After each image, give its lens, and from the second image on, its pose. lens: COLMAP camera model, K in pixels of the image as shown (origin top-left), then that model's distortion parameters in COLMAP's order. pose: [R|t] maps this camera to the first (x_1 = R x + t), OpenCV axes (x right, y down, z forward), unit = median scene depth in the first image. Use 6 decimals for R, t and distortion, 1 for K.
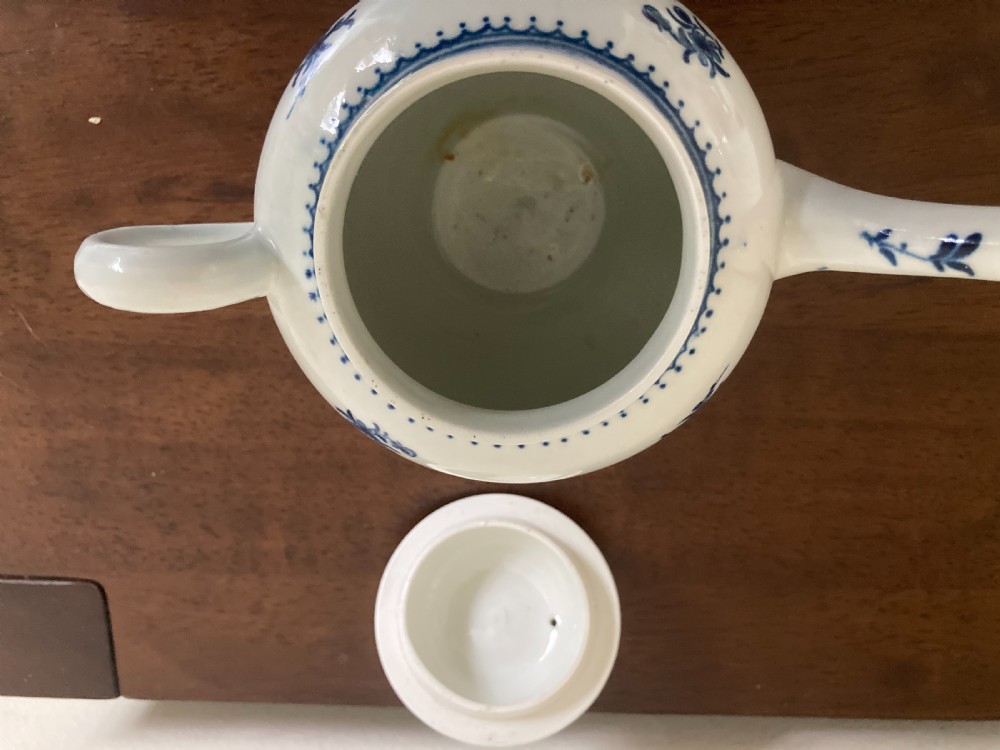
lens RADIAL K [[825.8, 0, 496.5], [0, 825.8, 375.5], [0, 0, 1]] dist [0.019273, -0.003680]
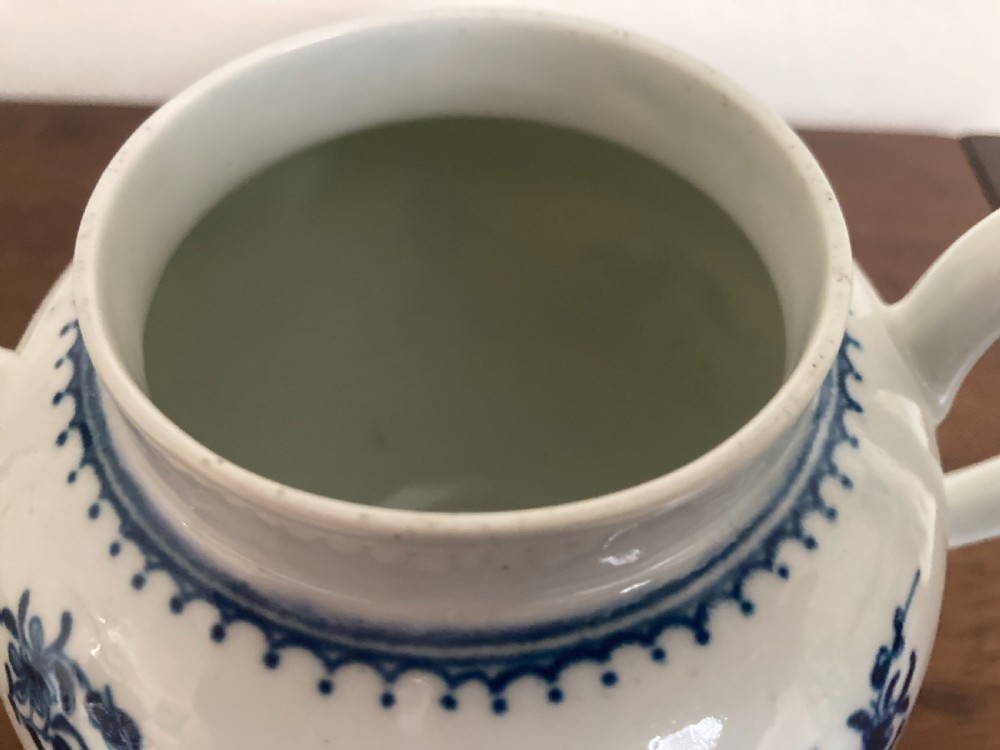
lens RADIAL K [[825.8, 0, 496.5], [0, 825.8, 375.5], [0, 0, 1]] dist [0.019273, -0.003680]
pose [[-0.998695, -0.009126, 0.050241, -0.030862], [0.028183, -0.918987, 0.393280, -0.441677], [0.042582, 0.394182, 0.918045, 0.548746]]
